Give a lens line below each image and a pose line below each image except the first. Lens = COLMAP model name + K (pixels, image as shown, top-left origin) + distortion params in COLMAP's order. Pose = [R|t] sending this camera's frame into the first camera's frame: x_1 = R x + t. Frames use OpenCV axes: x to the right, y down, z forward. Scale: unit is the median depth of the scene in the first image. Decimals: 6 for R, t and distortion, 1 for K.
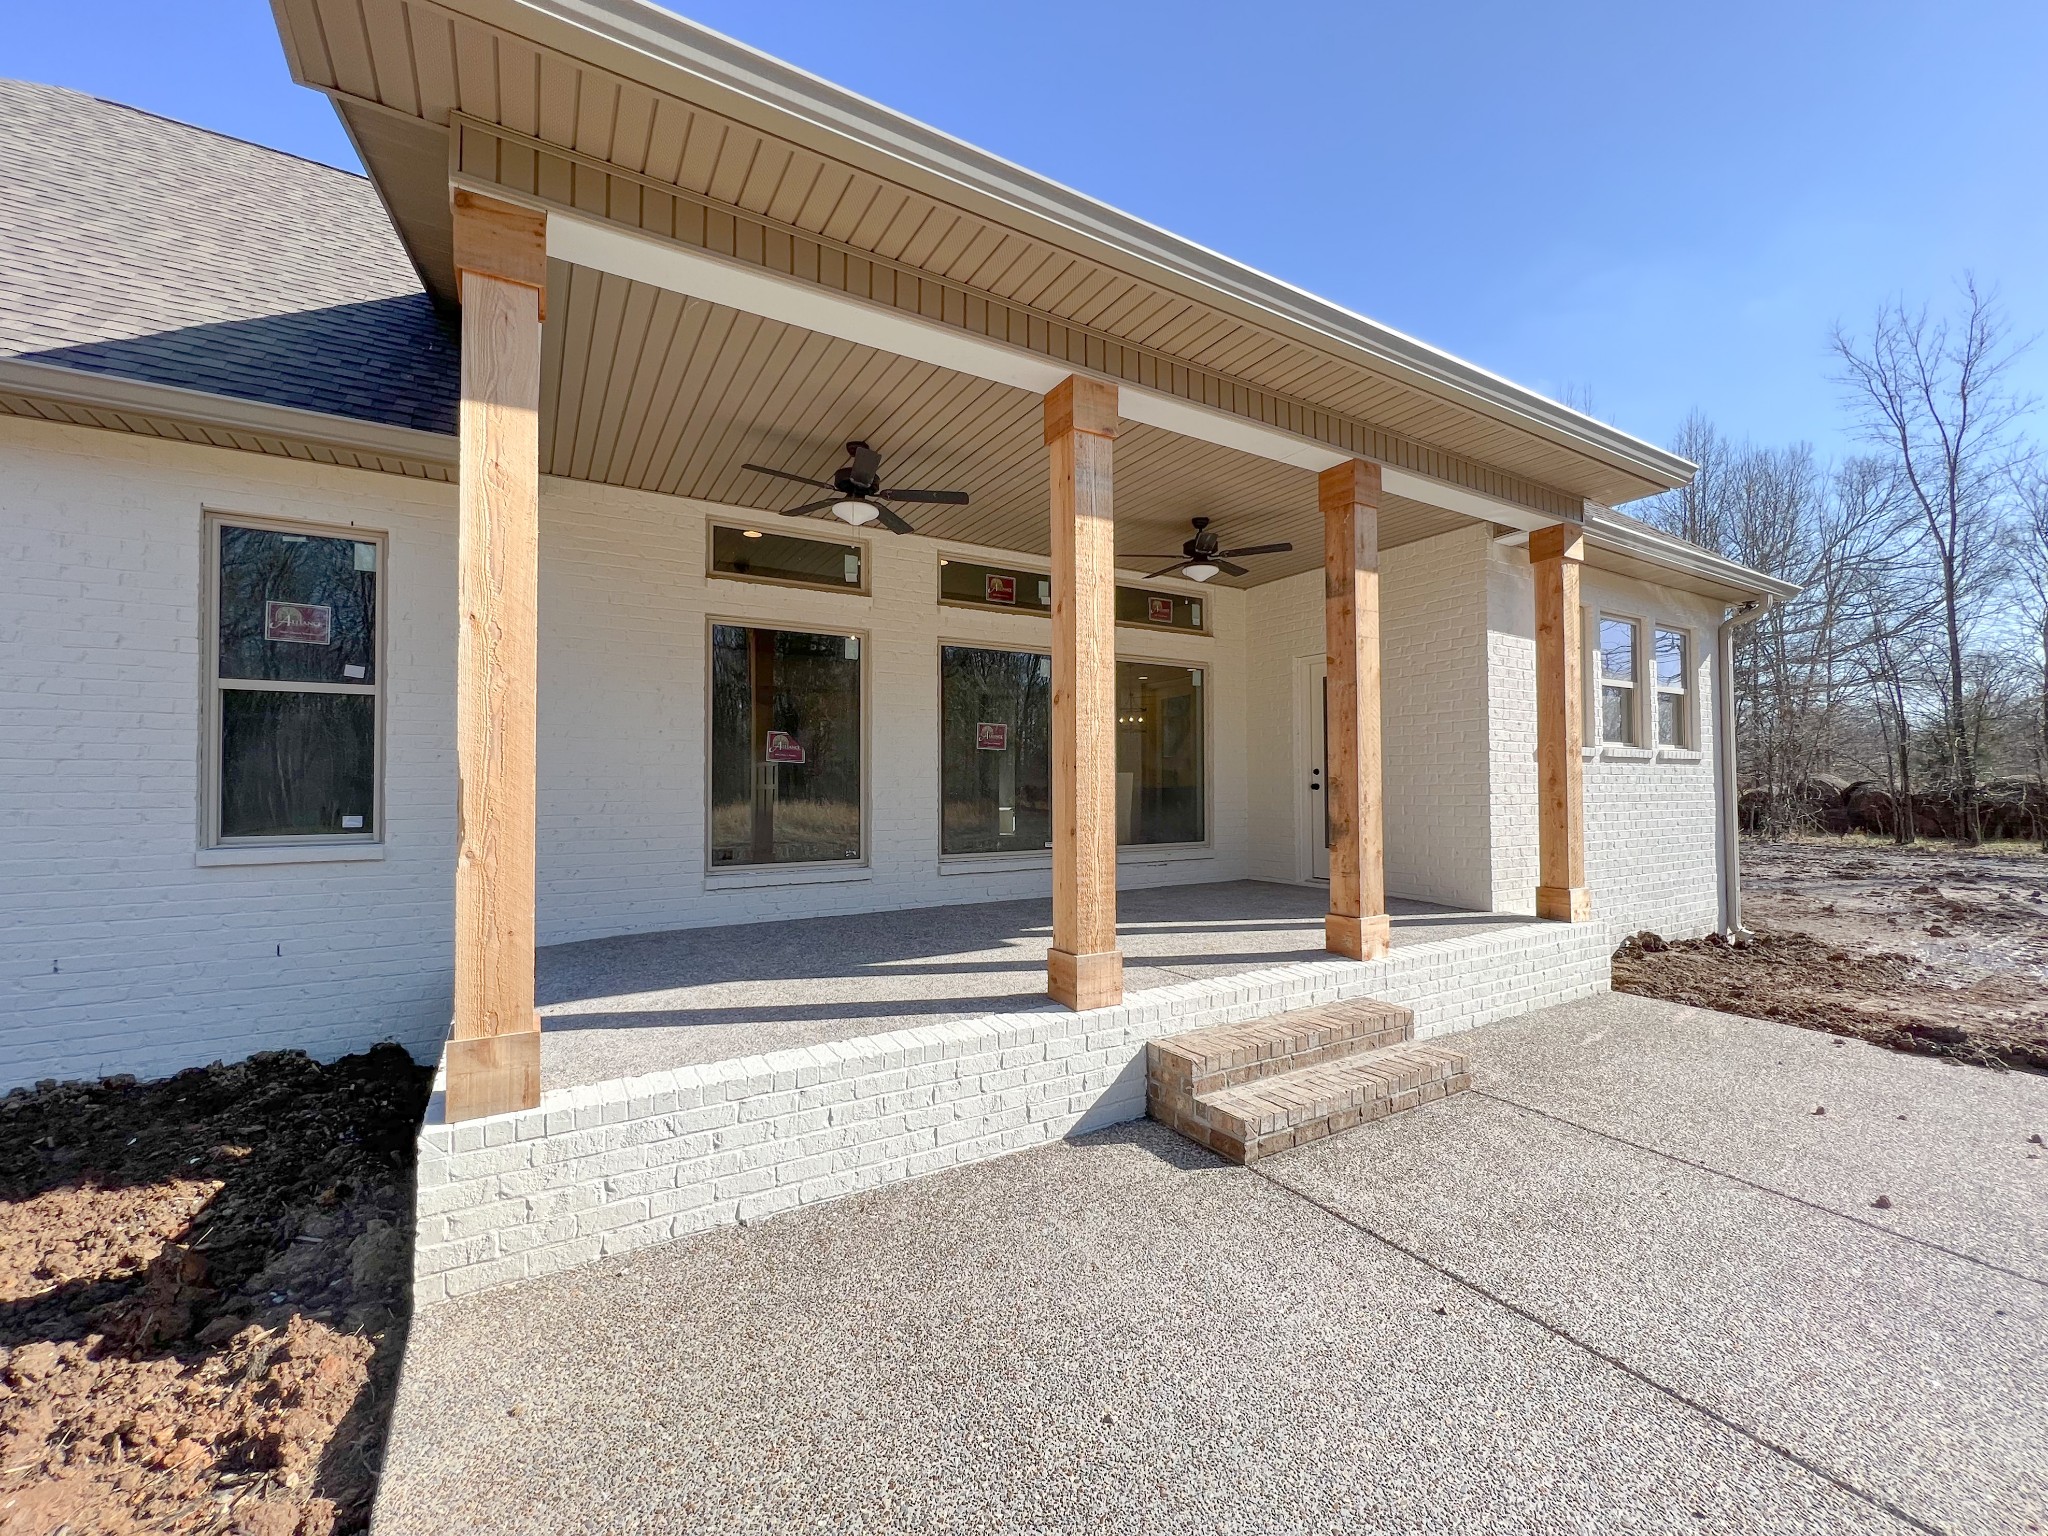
lens RADIAL K [[834.7, 0, 1025.2], [0, 834.7, 767.5], [0, 0, 1]] dist [-0.003937, 0.000542]
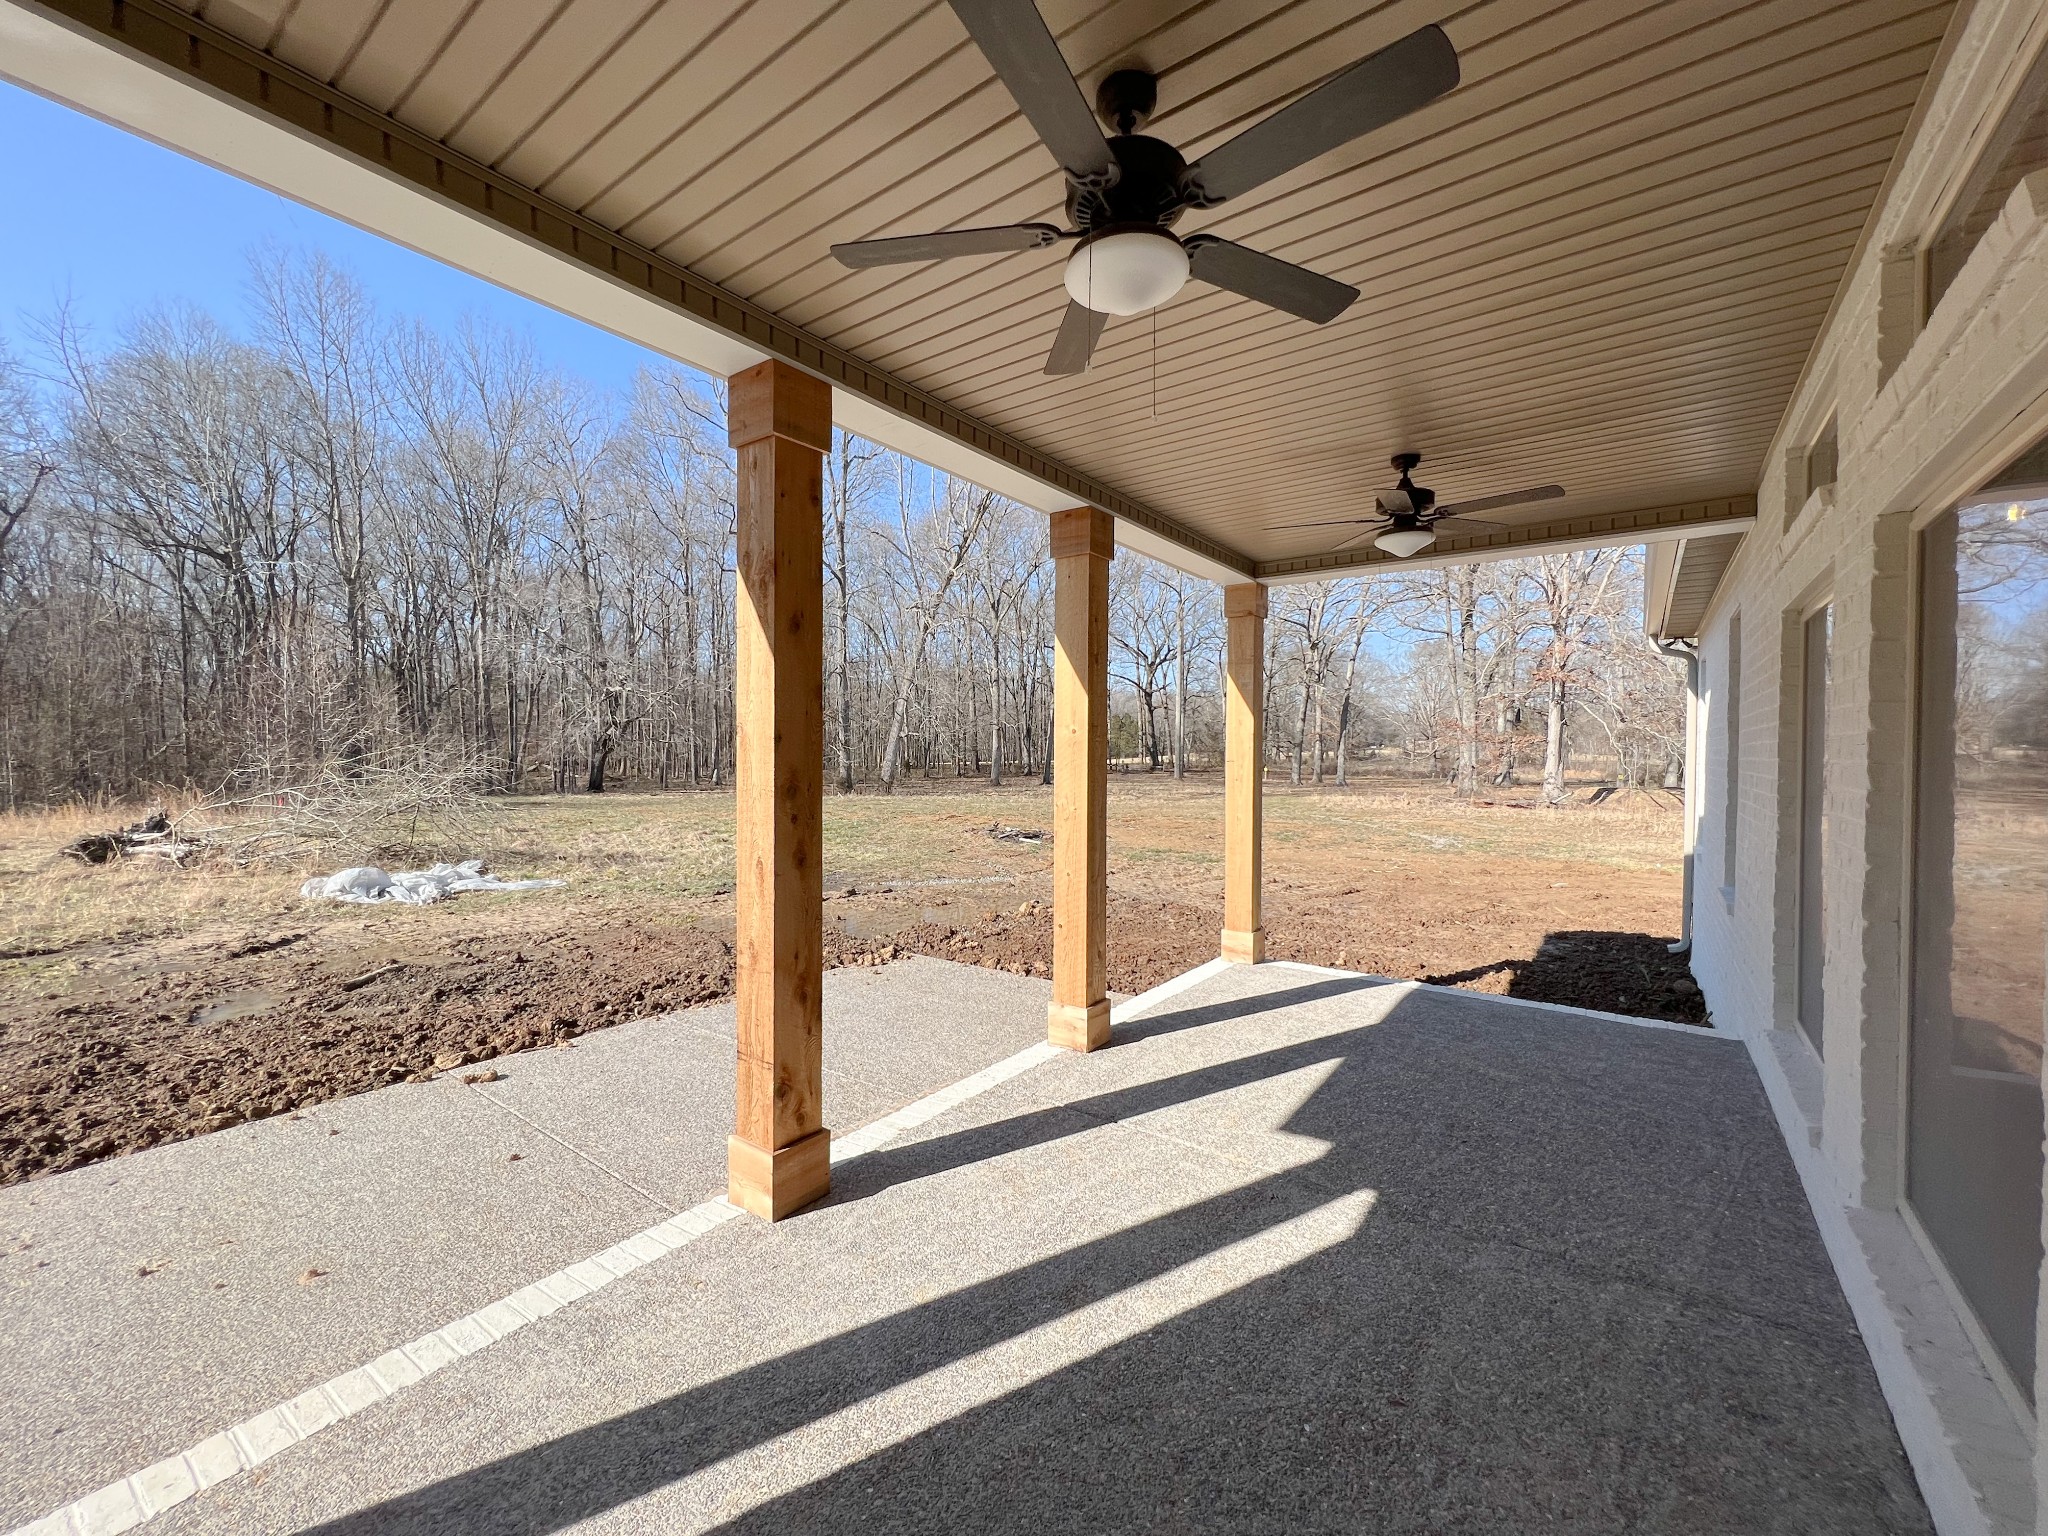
lens RADIAL K [[834.7, 0, 1025.2], [0, 834.7, 767.5], [0, 0, 1]] dist [-0.003937, 0.000542]
pose [[-0.926264, 0.013381, -0.376638, 0.580657], [0.015918, 0.999867, -0.003623, -0.105873], [0.376539, -0.009351, -0.926354, 2.068243]]
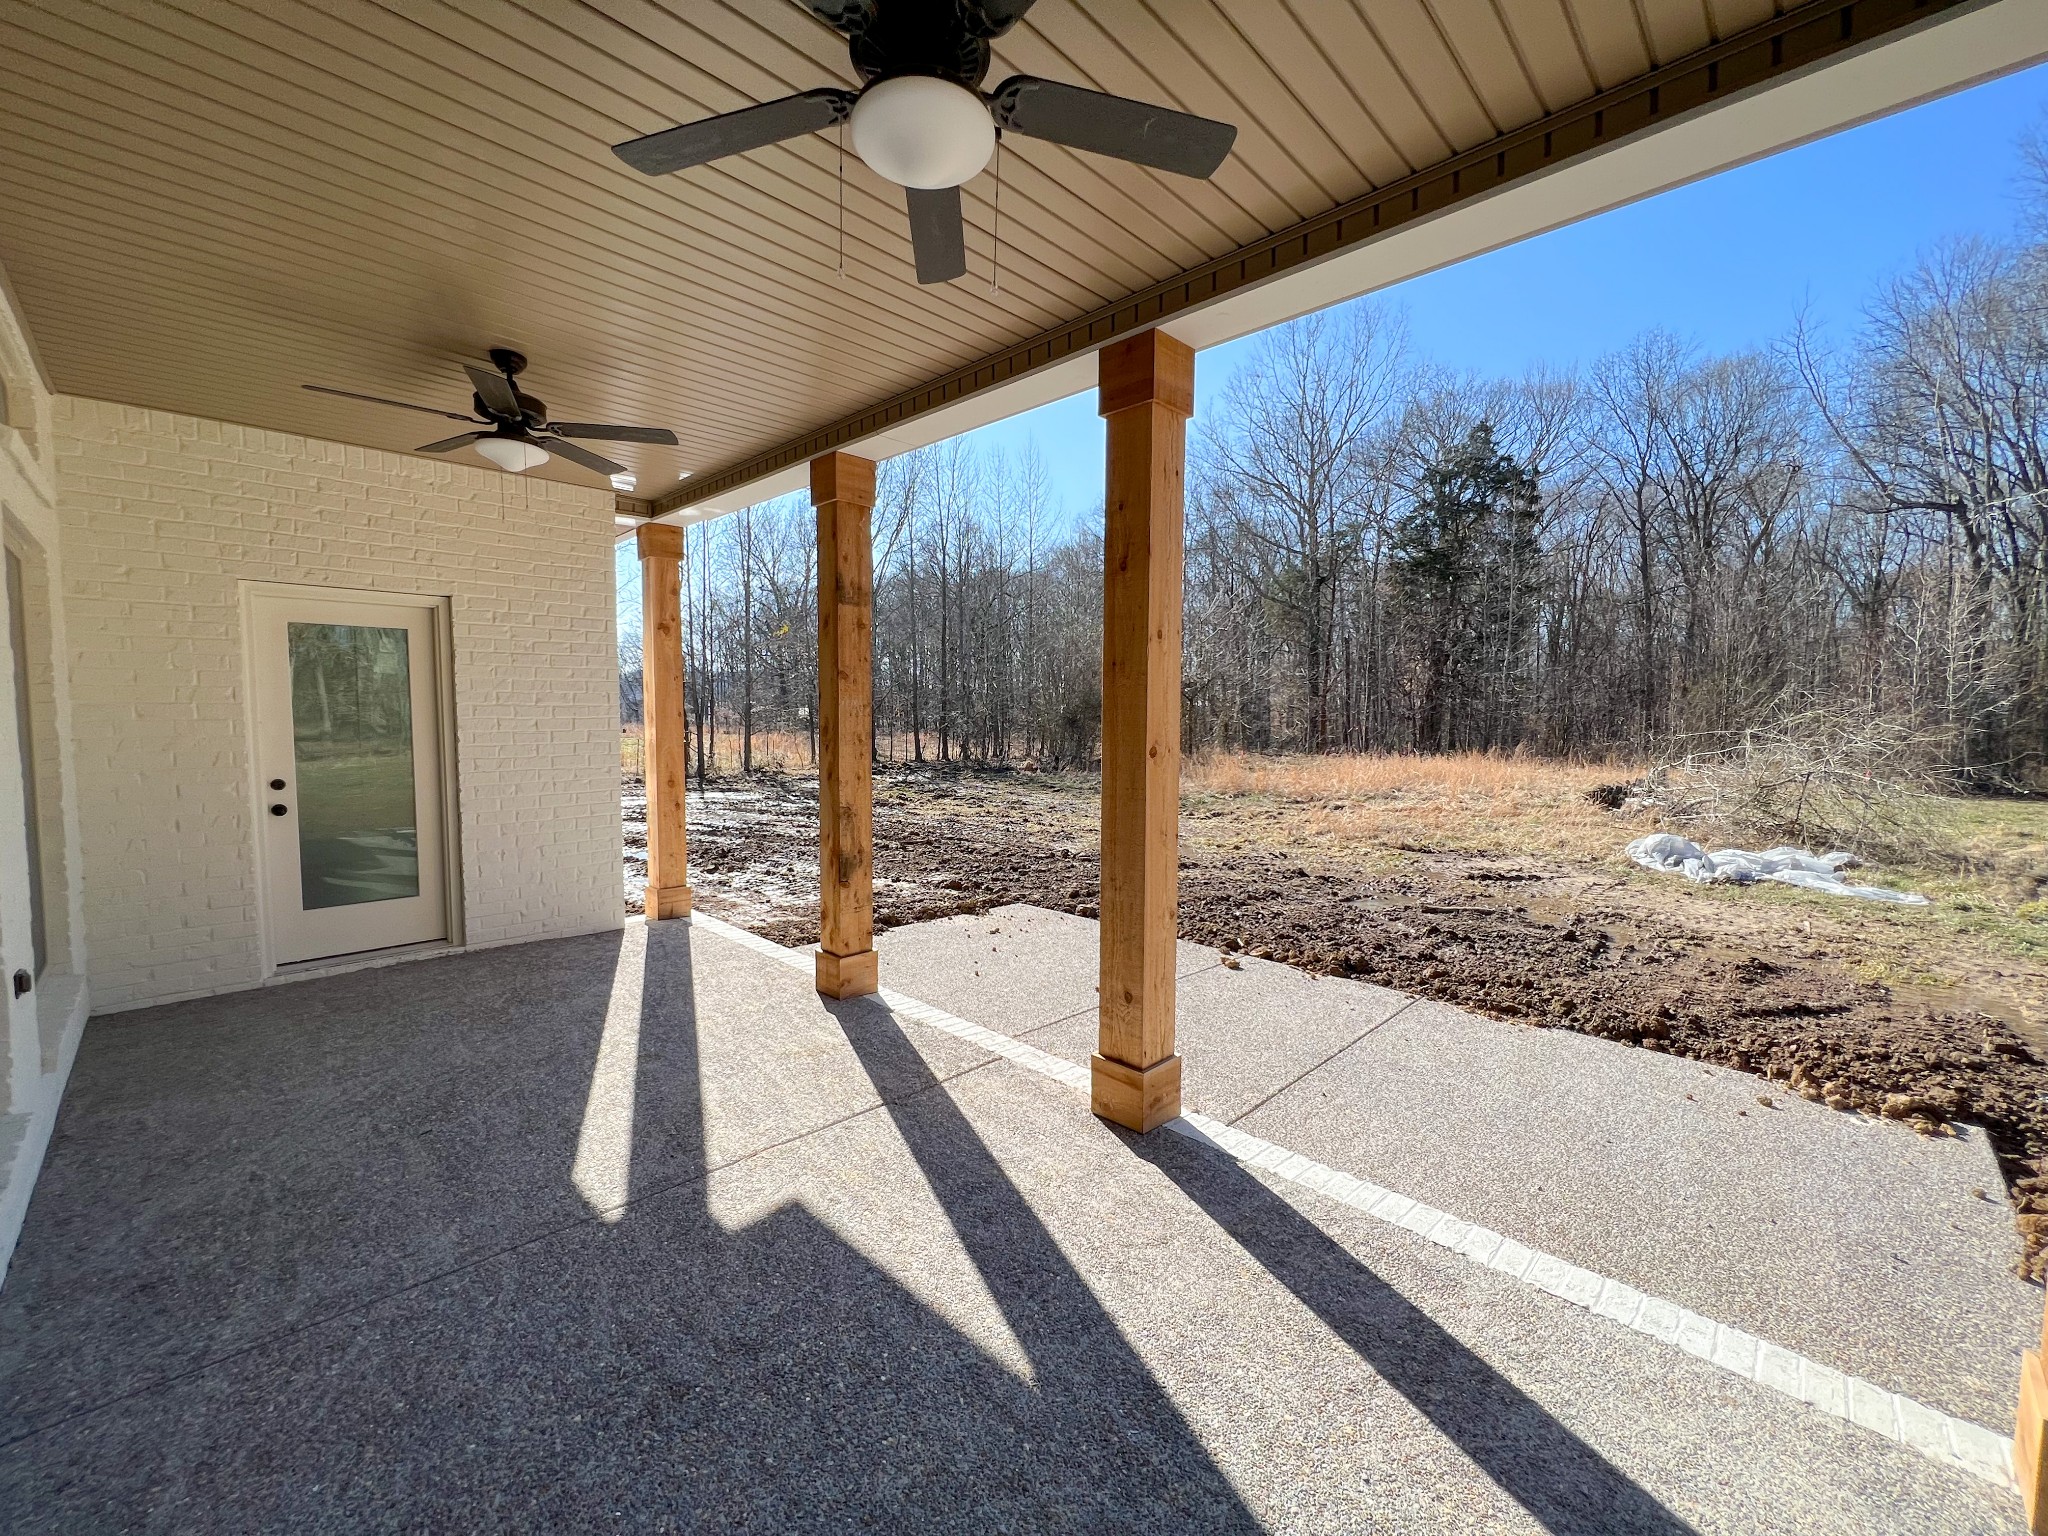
lens RADIAL K [[834.7, 0, 1025.2], [0, 834.7, 767.5], [0, 0, 1]] dist [-0.003937, 0.000542]
pose [[-0.236433, -0.053981, 0.970147, -0.689702], [-0.030848, 0.998369, 0.048033, -0.104450], [-0.971158, -0.018570, -0.237712, 1.320020]]
